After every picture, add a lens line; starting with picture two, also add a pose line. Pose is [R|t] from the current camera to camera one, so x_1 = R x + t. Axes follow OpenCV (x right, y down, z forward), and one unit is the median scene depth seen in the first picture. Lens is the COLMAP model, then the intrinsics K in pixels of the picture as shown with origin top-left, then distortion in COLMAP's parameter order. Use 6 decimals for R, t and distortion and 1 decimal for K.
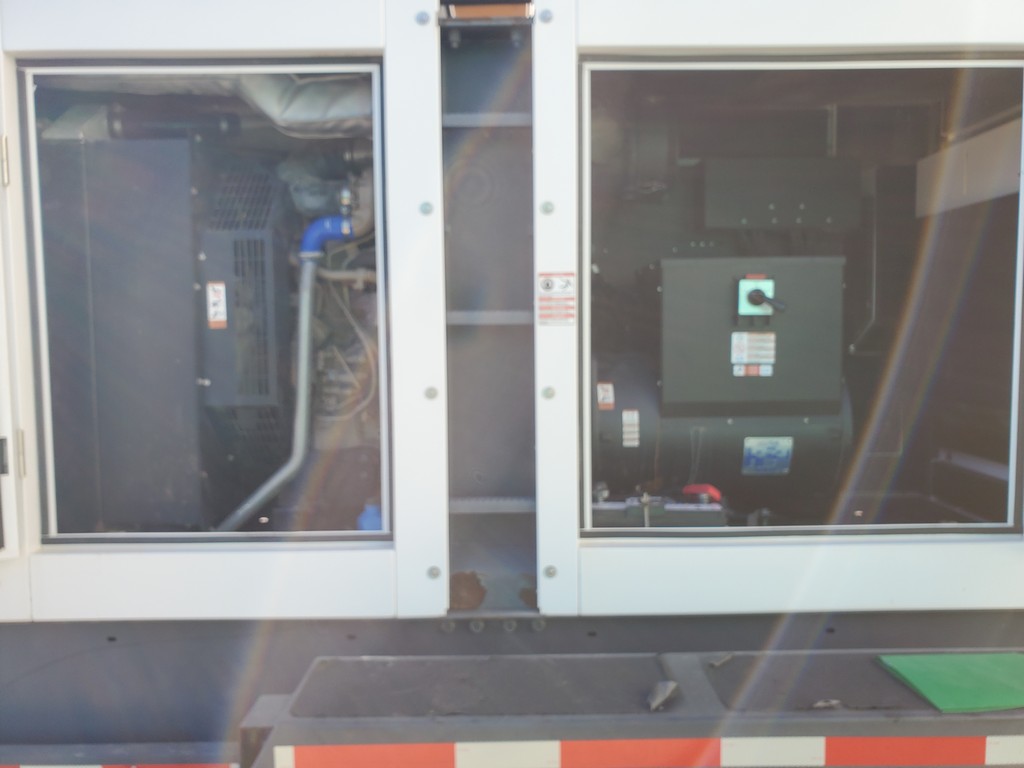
lens RADIAL K [[810.2, 0, 522.1], [0, 810.2, 387.4], [0, 0, 1]] dist [0.019119, 0.054769]
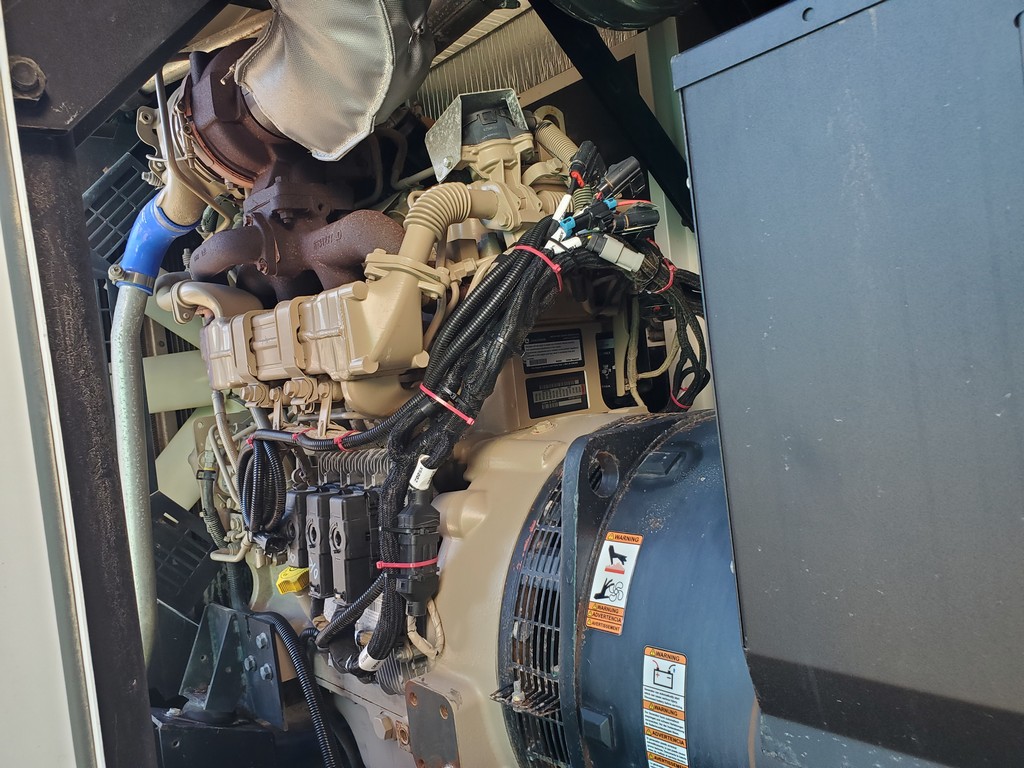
lens RADIAL K [[810.2, 0, 522.1], [0, 810.2, 387.4], [0, 0, 1]] dist [0.019119, 0.054769]
pose [[0.655494, -0.052662, -0.753362, 0.314381], [0.069456, 0.997542, -0.009298, -0.061595], [0.752000, -0.046231, 0.657540, 0.791392]]
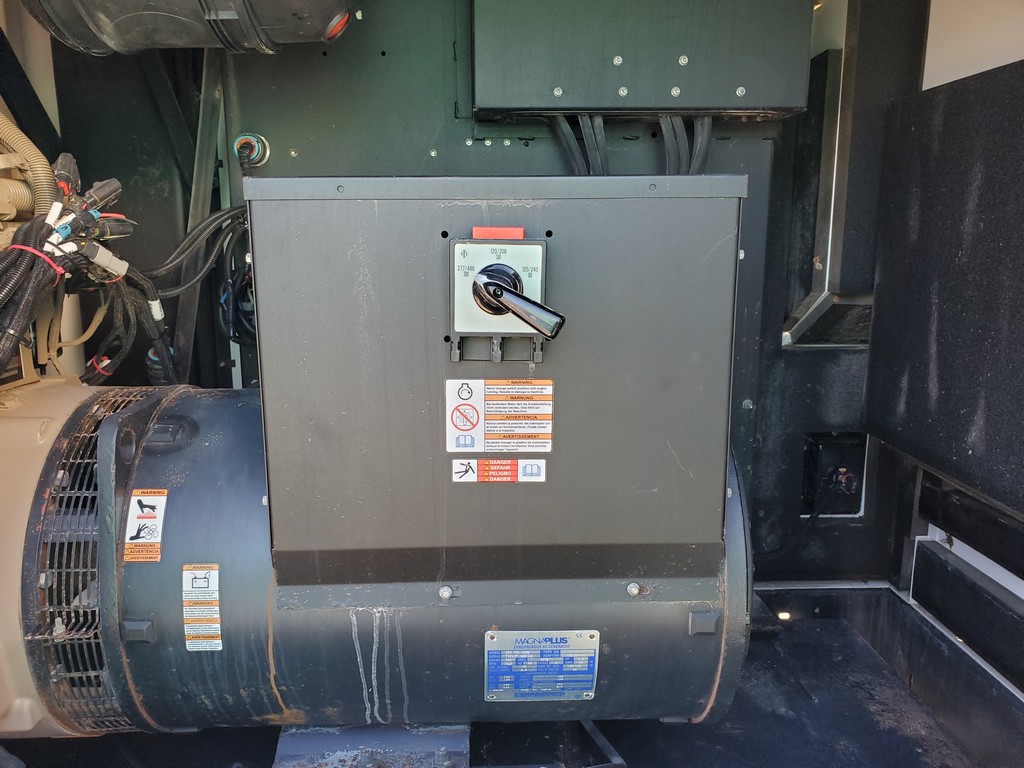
lens RADIAL K [[810.2, 0, 522.1], [0, 810.2, 387.4], [0, 0, 1]] dist [0.019119, 0.054769]
pose [[0.999590, -0.000709, 0.028608, 0.281867], [-0.002714, 0.992840, 0.119424, -0.107898], [-0.028488, -0.119453, 0.992431, 0.609167]]
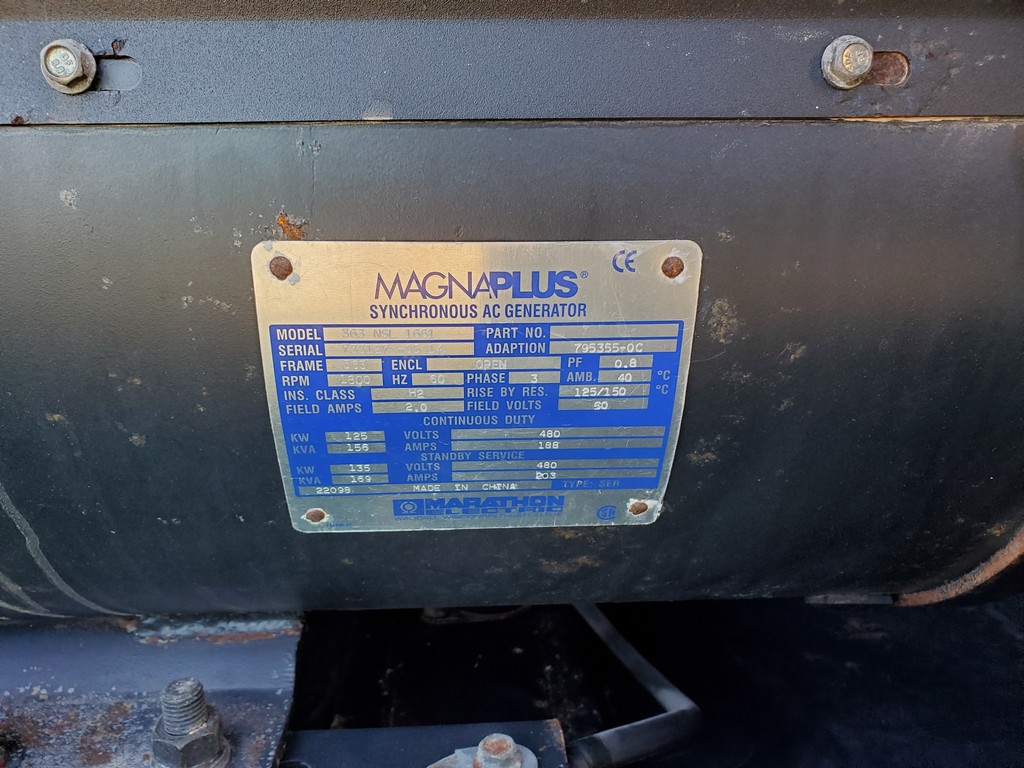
lens RADIAL K [[810.2, 0, 522.1], [0, 810.2, 387.4], [0, 0, 1]] dist [0.019119, 0.054769]
pose [[0.998542, -0.010606, 0.052922, 0.303424], [-0.000475, 0.978737, 0.205117, 0.059903], [-0.053972, -0.204843, 0.977306, 0.894892]]
